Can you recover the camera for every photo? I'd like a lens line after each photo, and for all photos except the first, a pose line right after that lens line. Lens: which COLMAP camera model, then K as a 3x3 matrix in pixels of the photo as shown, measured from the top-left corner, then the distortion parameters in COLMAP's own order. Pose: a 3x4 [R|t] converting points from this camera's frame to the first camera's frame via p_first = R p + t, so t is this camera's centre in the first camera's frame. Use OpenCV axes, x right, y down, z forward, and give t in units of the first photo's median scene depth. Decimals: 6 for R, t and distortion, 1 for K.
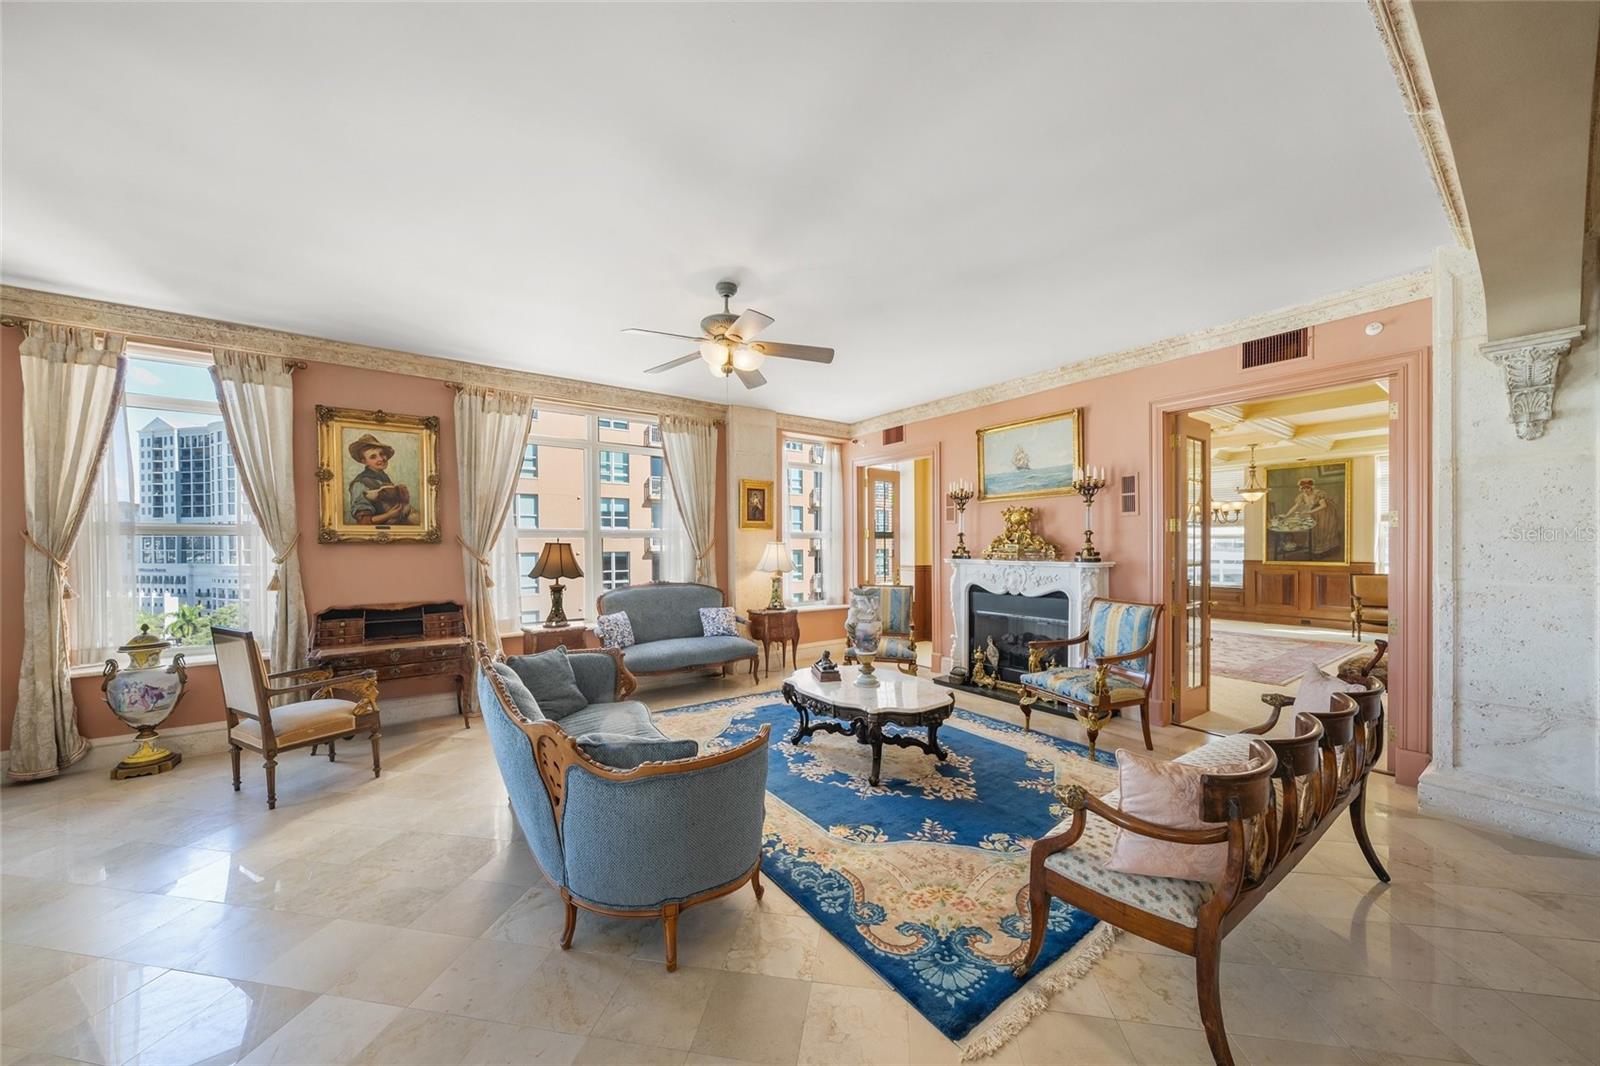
lens RADIAL K [[543.7, 0, 787.6], [0, 543.7, 546.0], [0, 0, 1]] dist [0.002925, -0.000059]
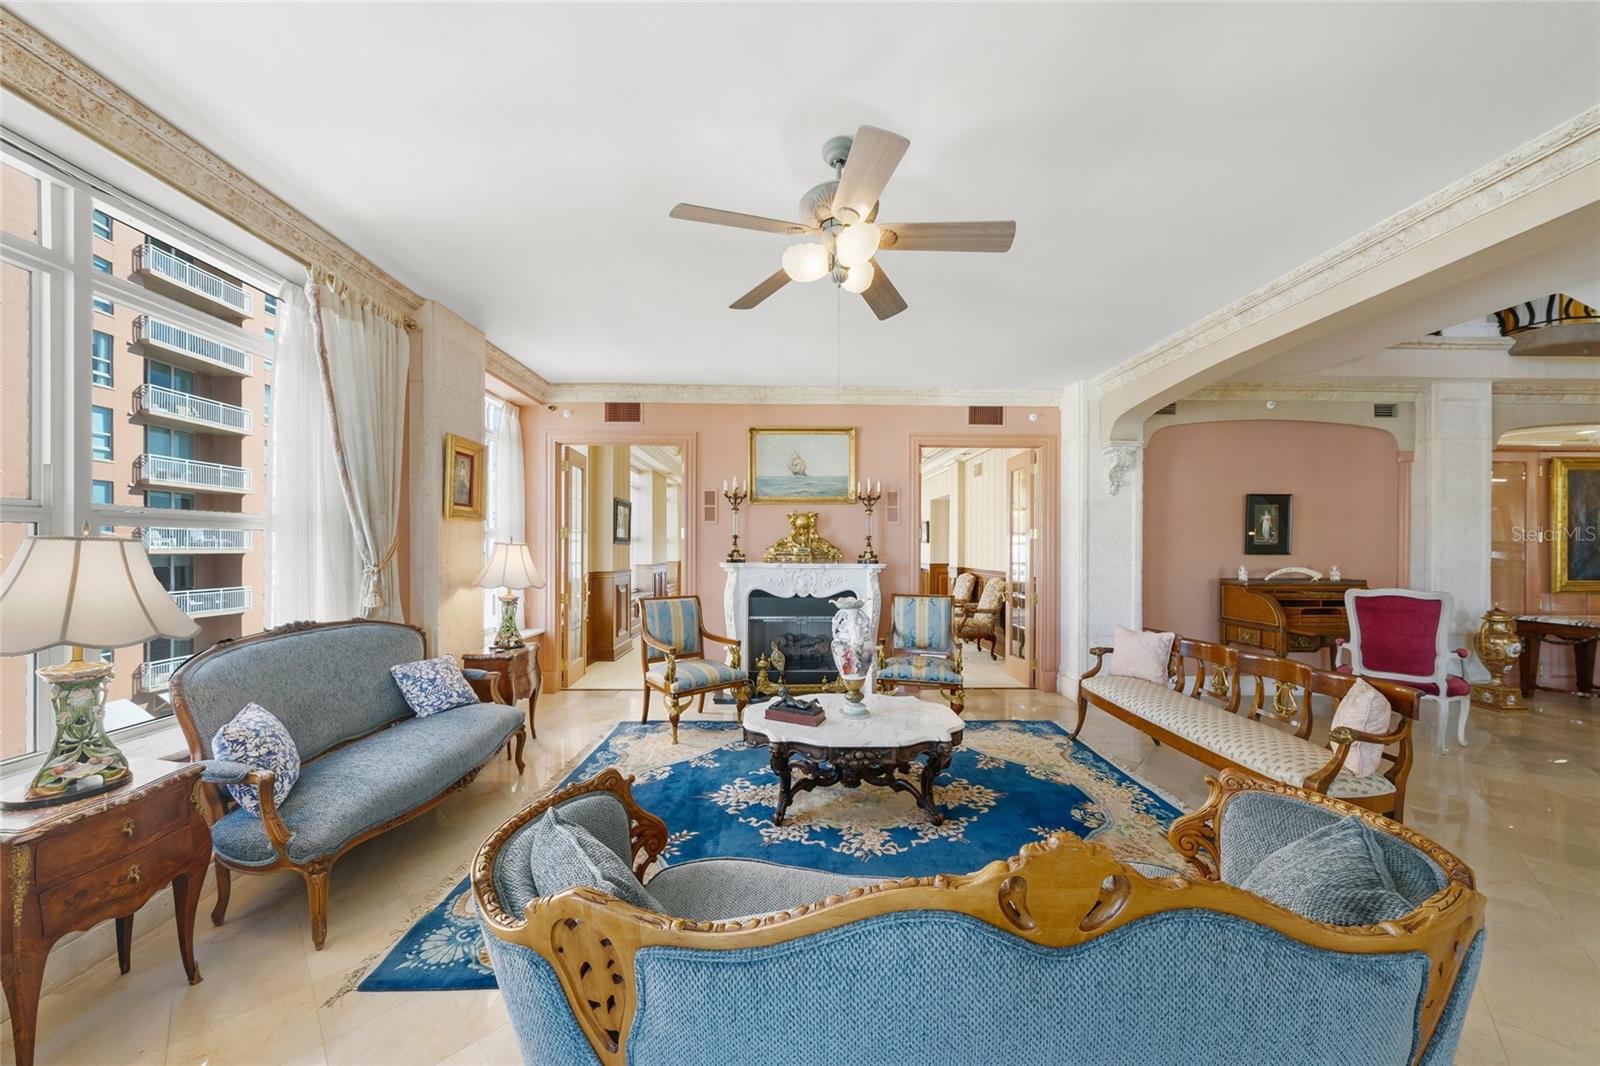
lens RADIAL K [[543.7, 0, 796.0], [0, 543.7, 546.6], [0, 0, 1]] dist [0.002925, -0.000059]
pose [[0.561506, 0.006668, 0.827446, -0.419939], [-0.002689, 0.999977, -0.006233, 0.001237], [-0.827468, 0.001275, 0.561511, 0.423904]]
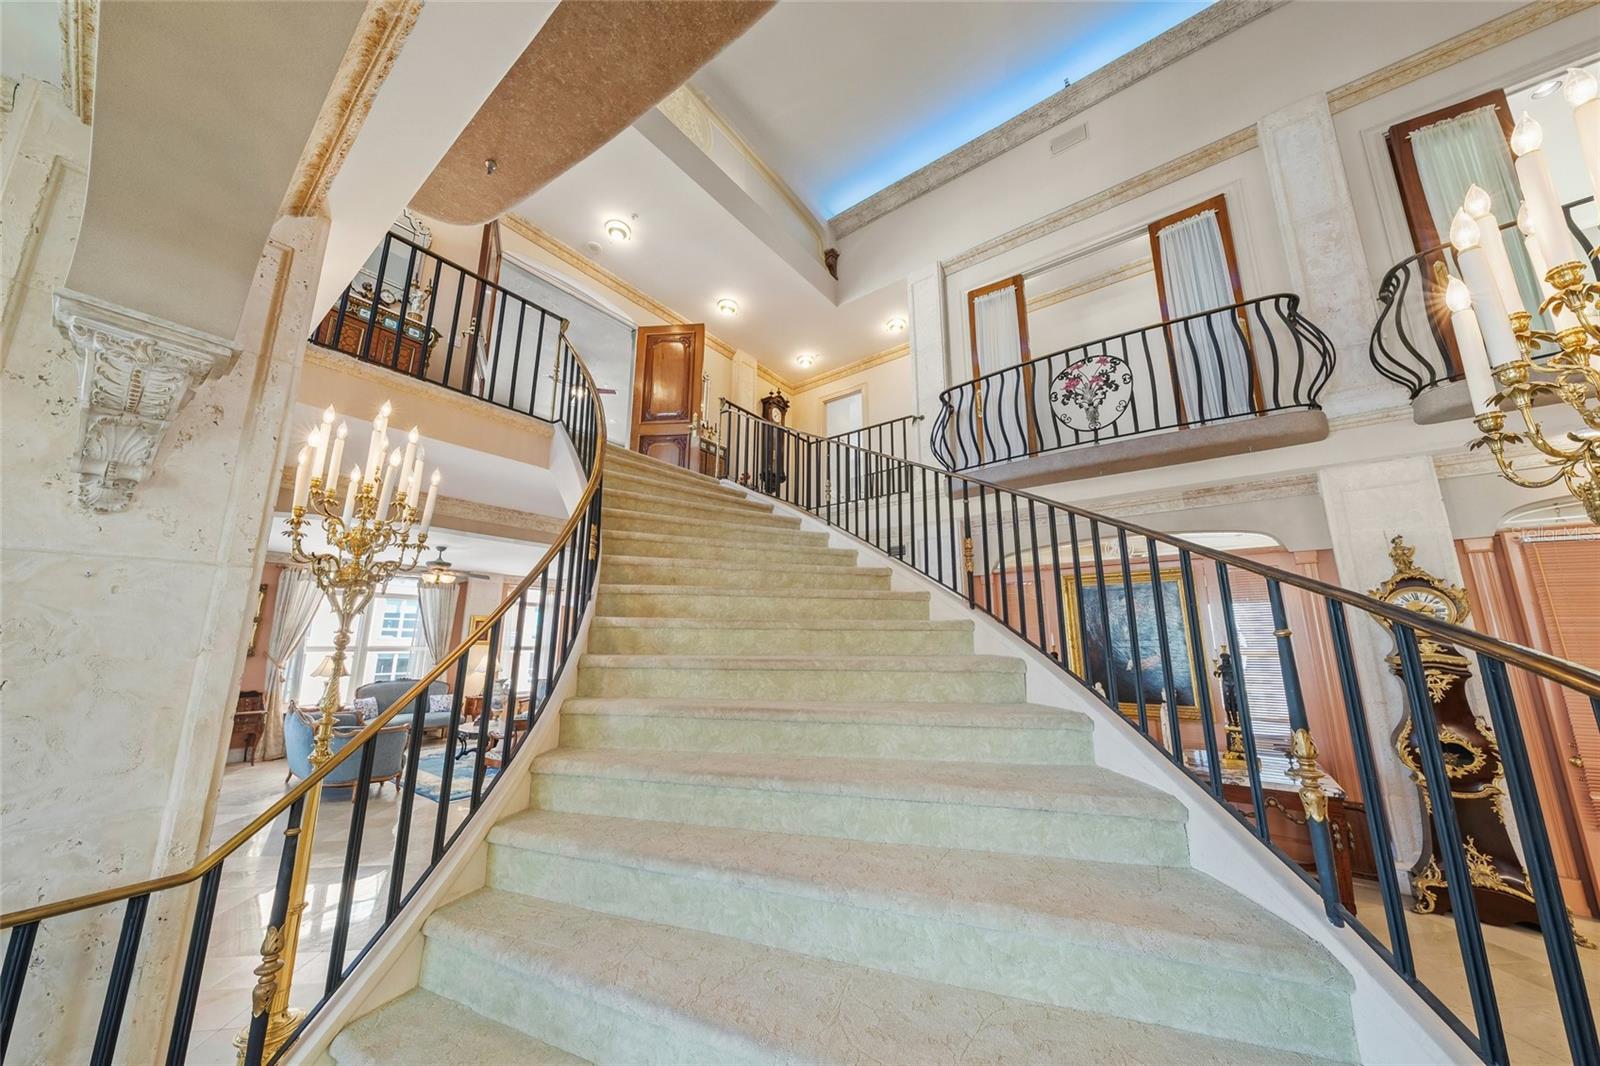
lens RADIAL K [[543.7, 0, 800.4], [0, 543.7, 531.1], [0, 0, 1]] dist [0.002925, -0.000059]
pose [[0.954690, 0.072010, 0.288759, 0.441701], [-0.010831, 0.978048, -0.208096, -0.046307], [-0.297405, 0.195540, 0.934513, -1.085169]]
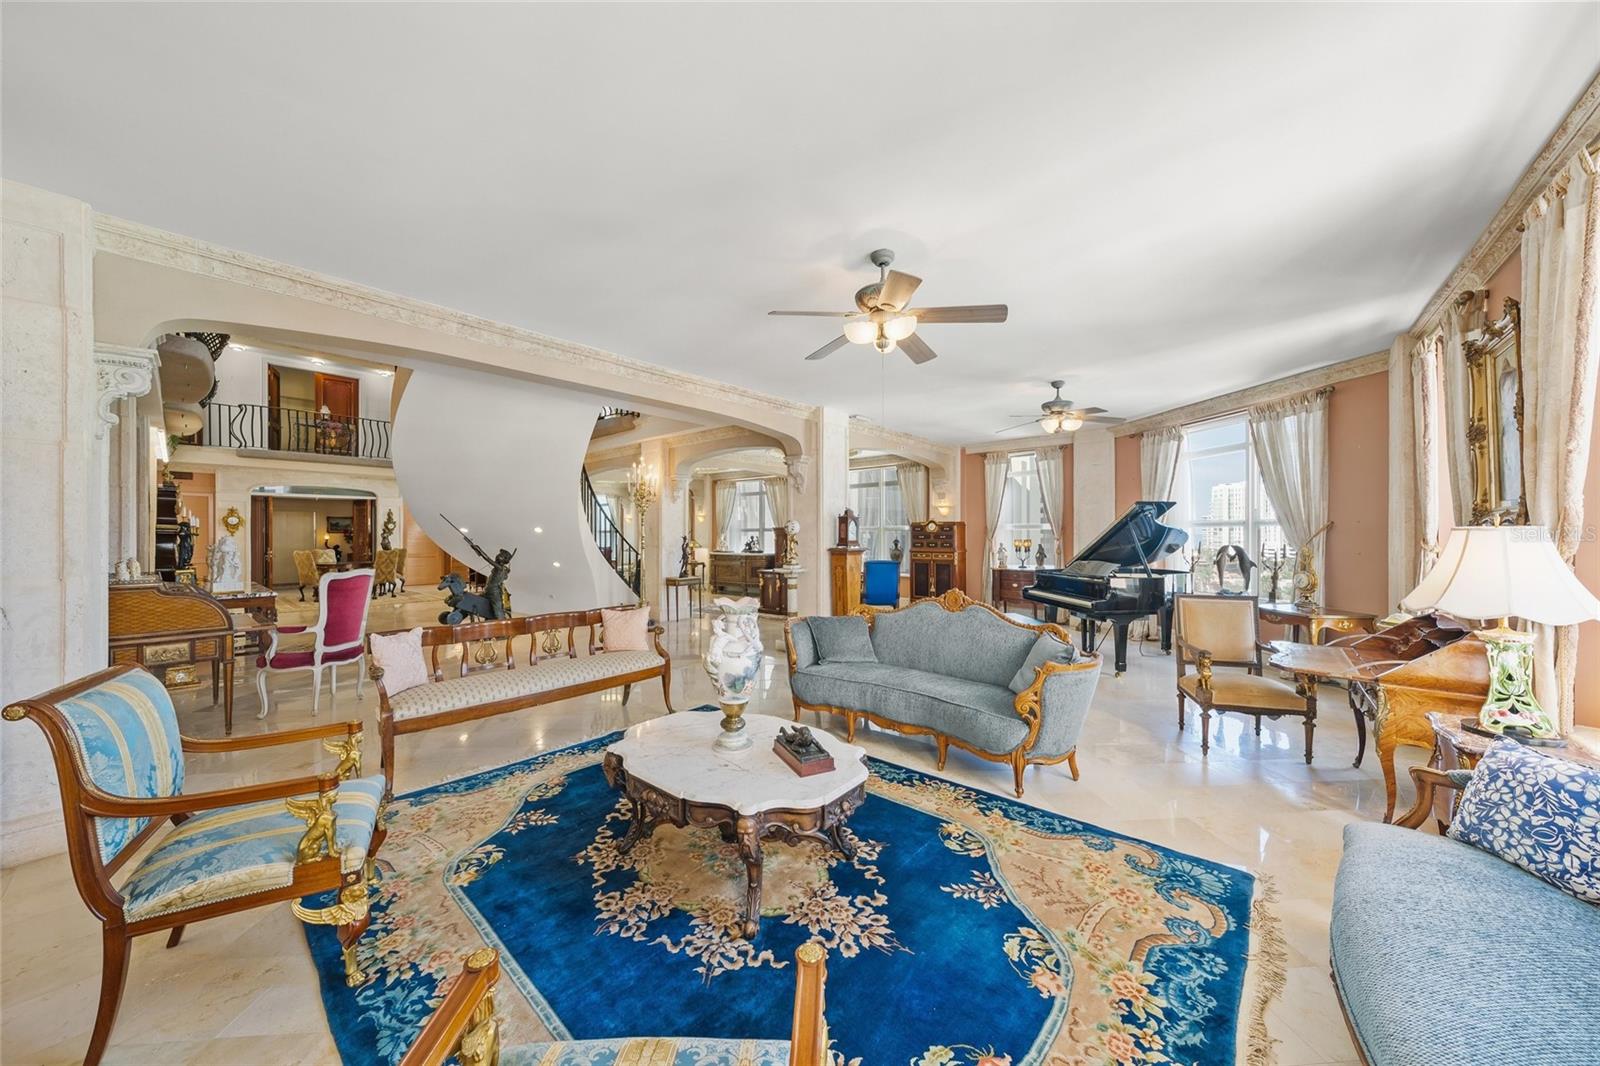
lens RADIAL K [[543.7, 0, 801.1], [0, 543.7, 536.7], [0, 0, 1]] dist [0.002925, -0.000059]
pose [[-0.970961, 0.007130, -0.239130, 0.155832], [0.007321, 0.999973, 0.000091, 0.001219], [0.239124, -0.001662, -0.970988, 1.165547]]
